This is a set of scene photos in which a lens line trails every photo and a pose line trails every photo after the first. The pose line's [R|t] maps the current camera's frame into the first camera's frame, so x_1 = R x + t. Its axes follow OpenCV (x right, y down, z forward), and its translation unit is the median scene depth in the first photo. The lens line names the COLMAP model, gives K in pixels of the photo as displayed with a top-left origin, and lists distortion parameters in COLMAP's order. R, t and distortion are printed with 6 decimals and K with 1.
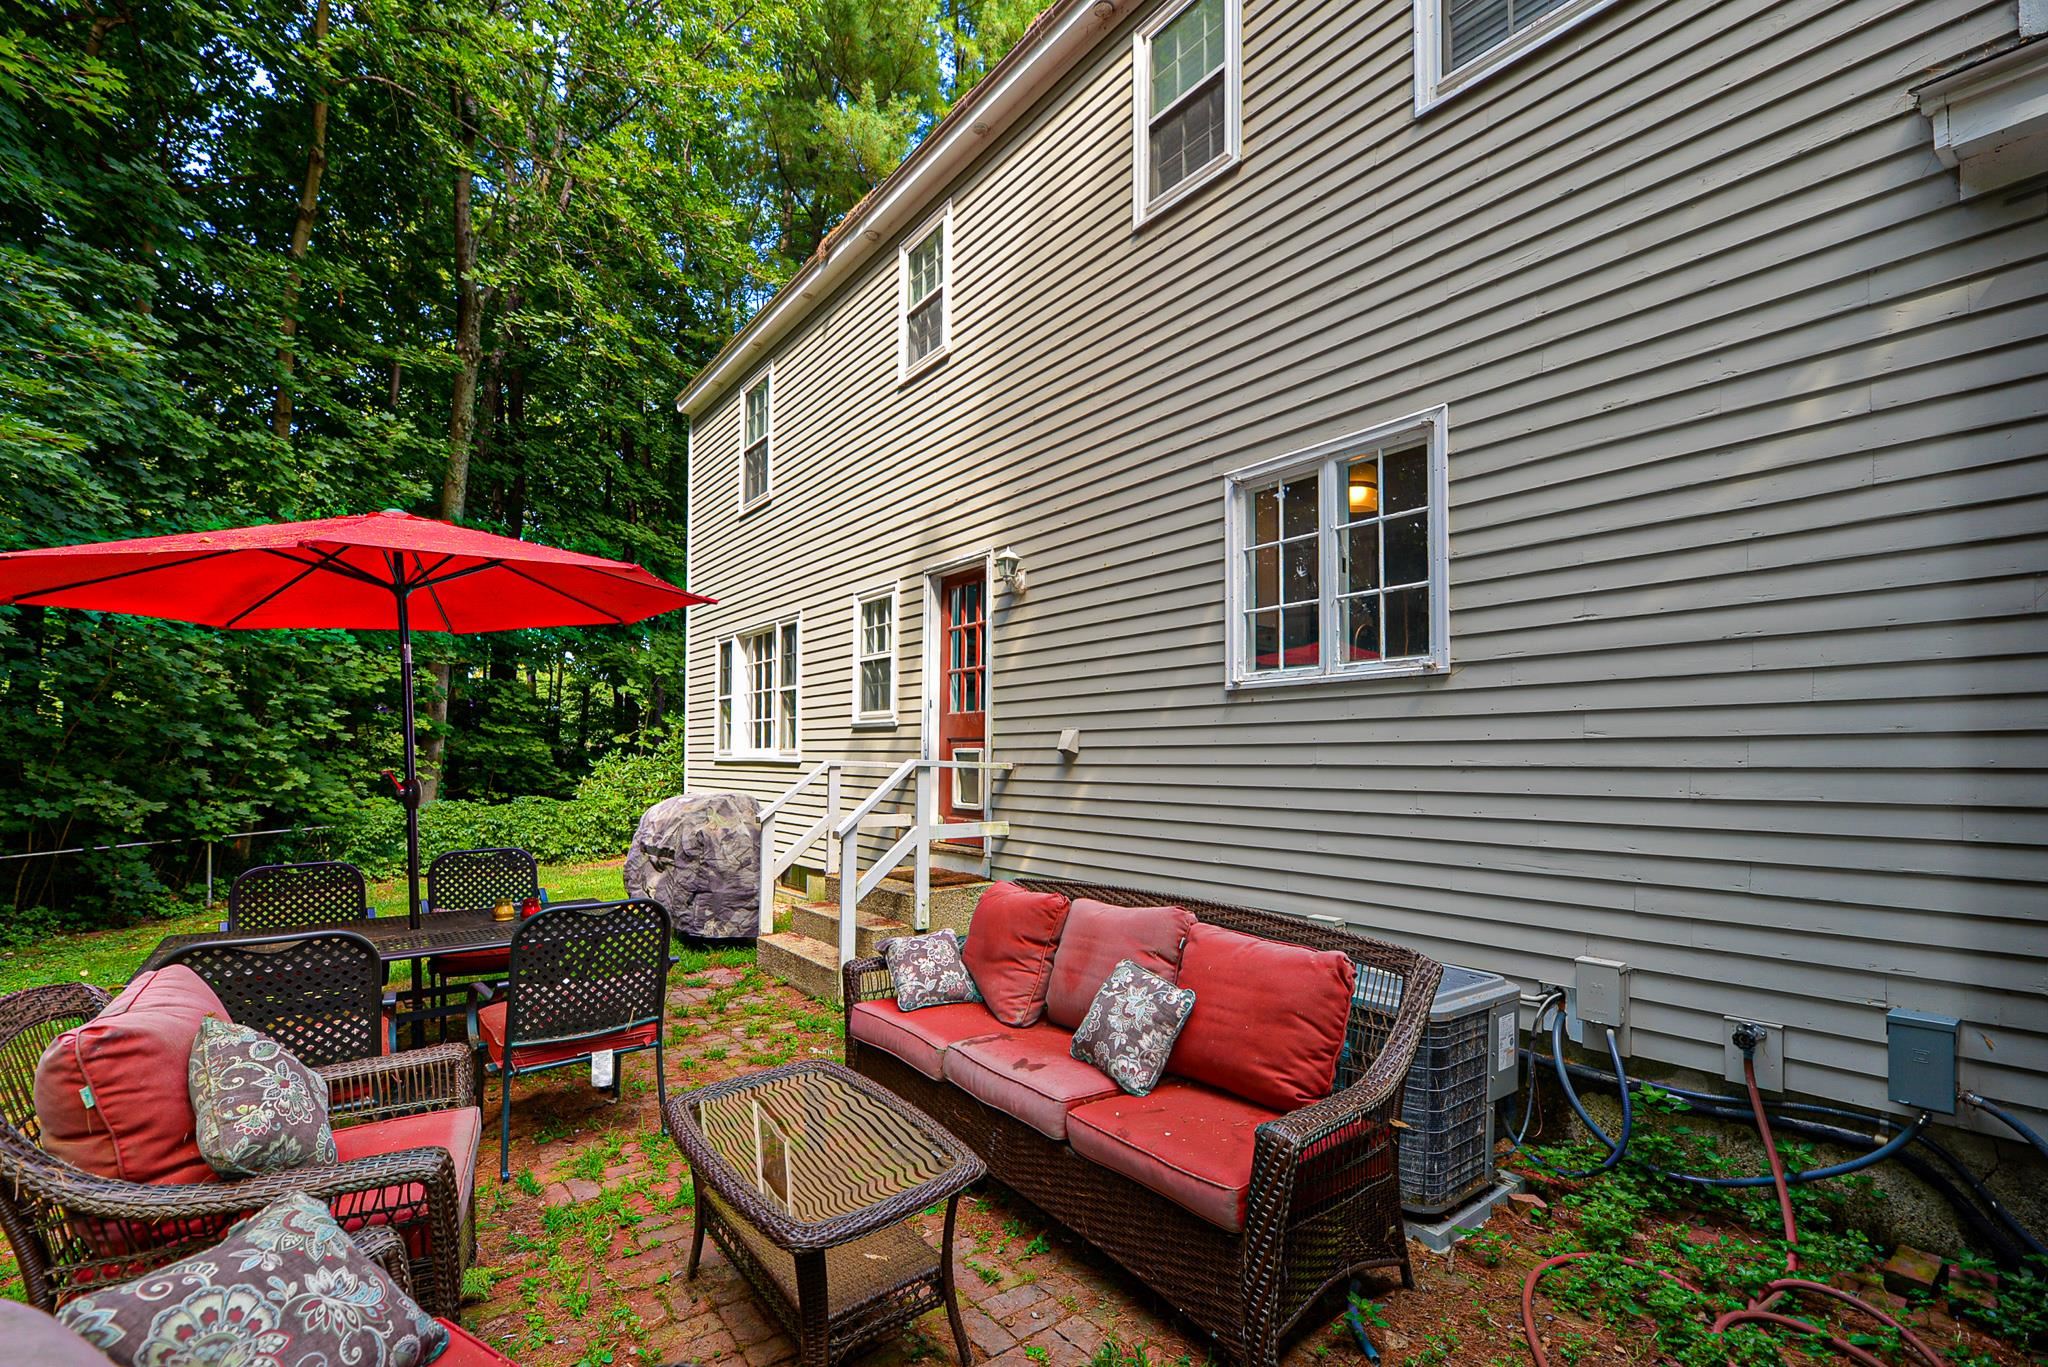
lens RADIAL K [[834.2, 0, 1035.7], [0, 834.2, 748.9], [0, 0, 1]] dist [0.000567, -0.000440]
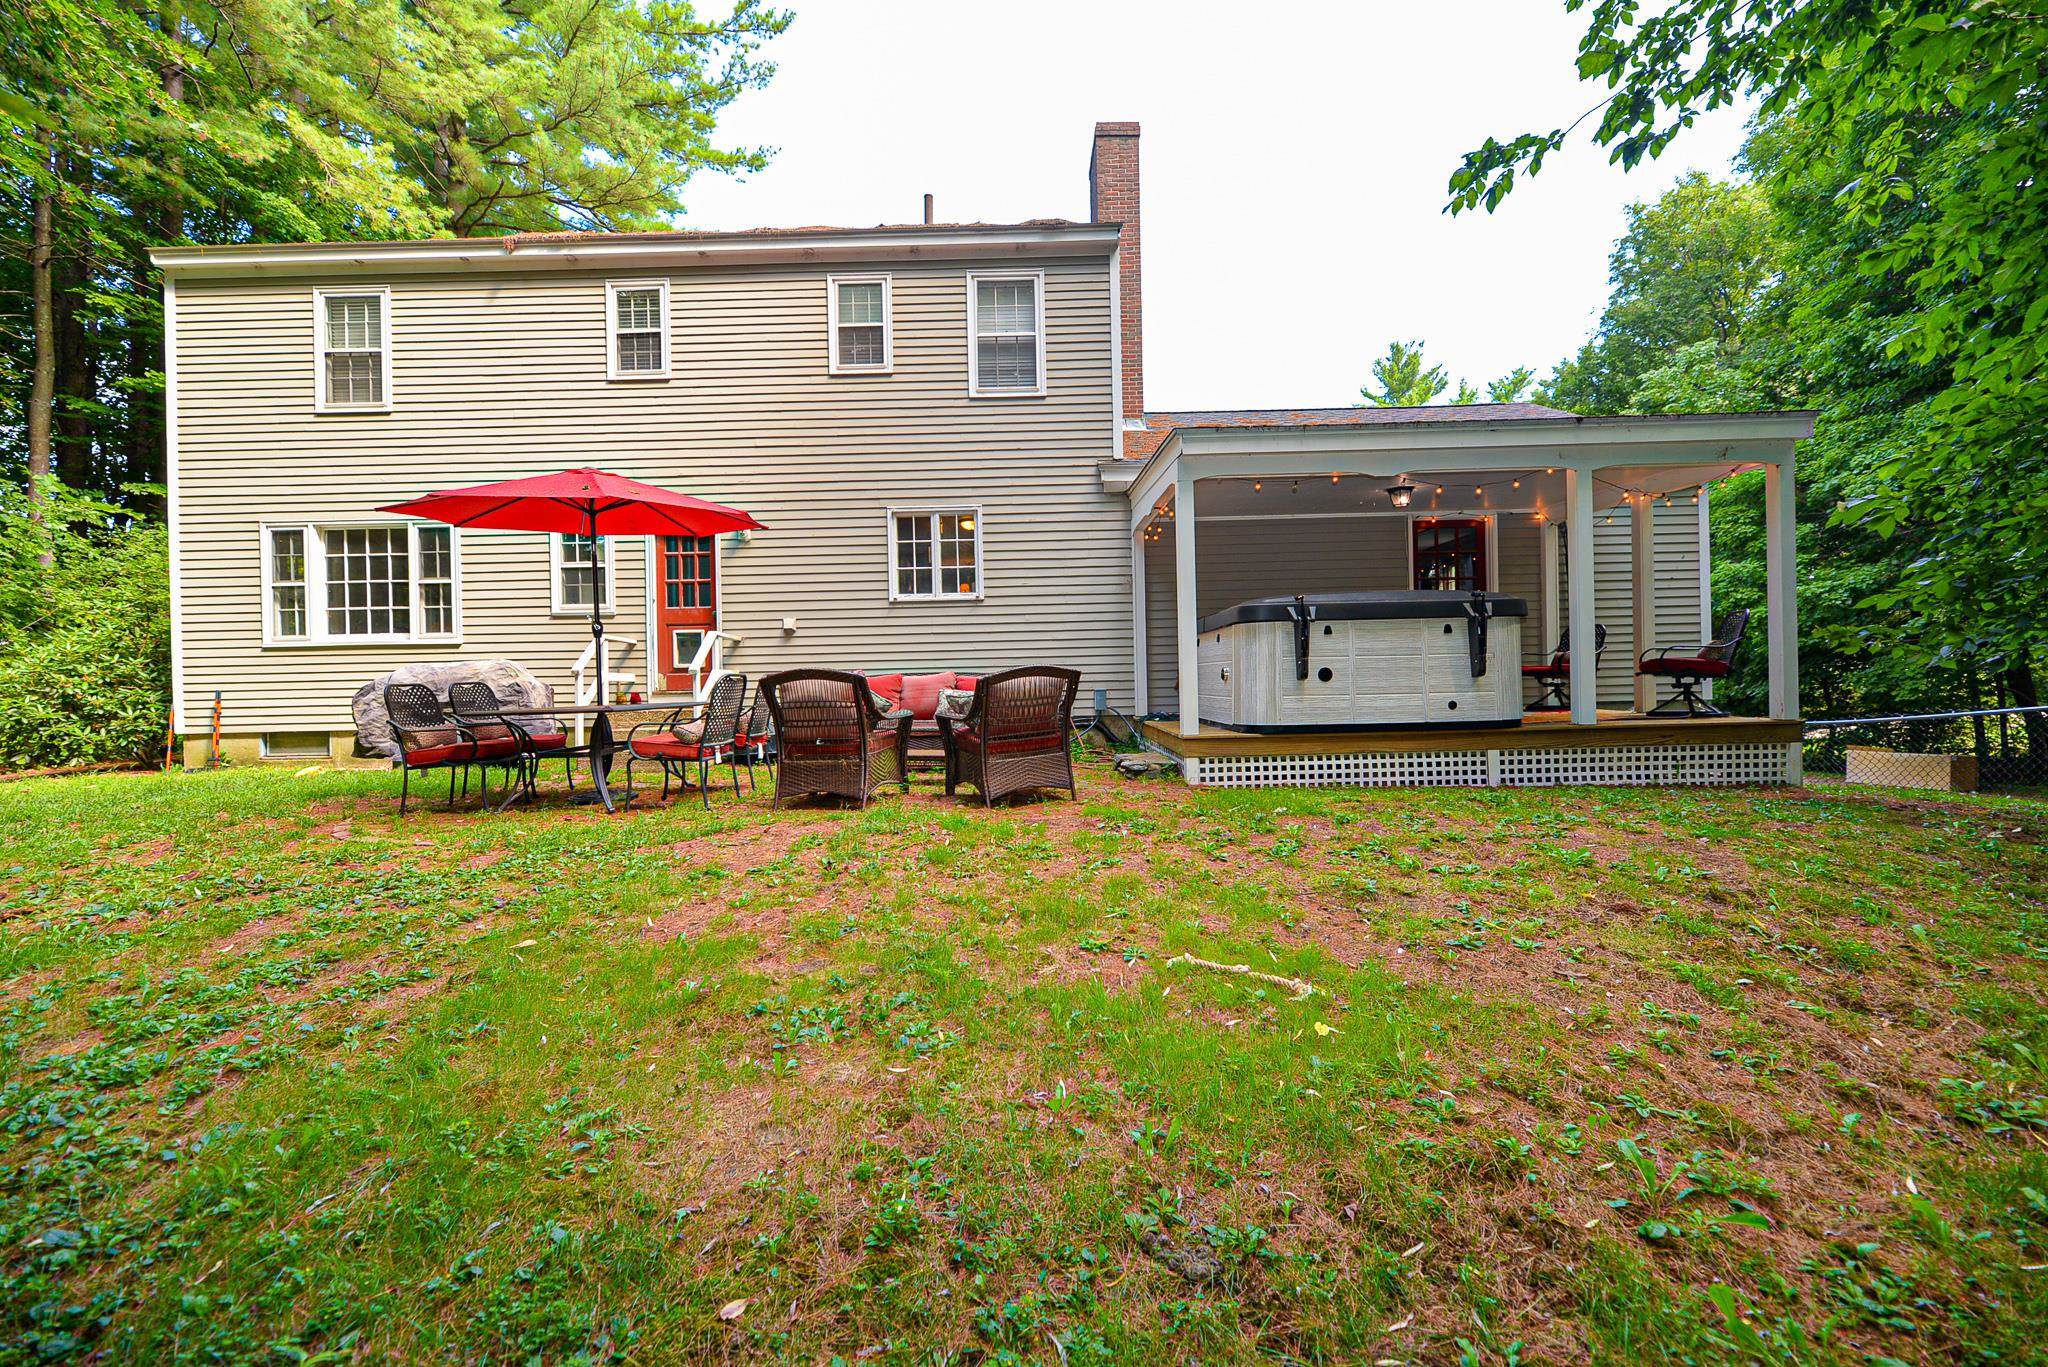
lens RADIAL K [[834.2, 0, 1017.8], [0, 834.2, 690.8], [0, 0, 1]] dist [0.000567, -0.000440]
pose [[0.654178, -0.010106, 0.756273, -1.287410], [0.012390, 0.999920, 0.002645, 0.175588], [-0.756239, 0.007640, 0.654251, -0.772232]]
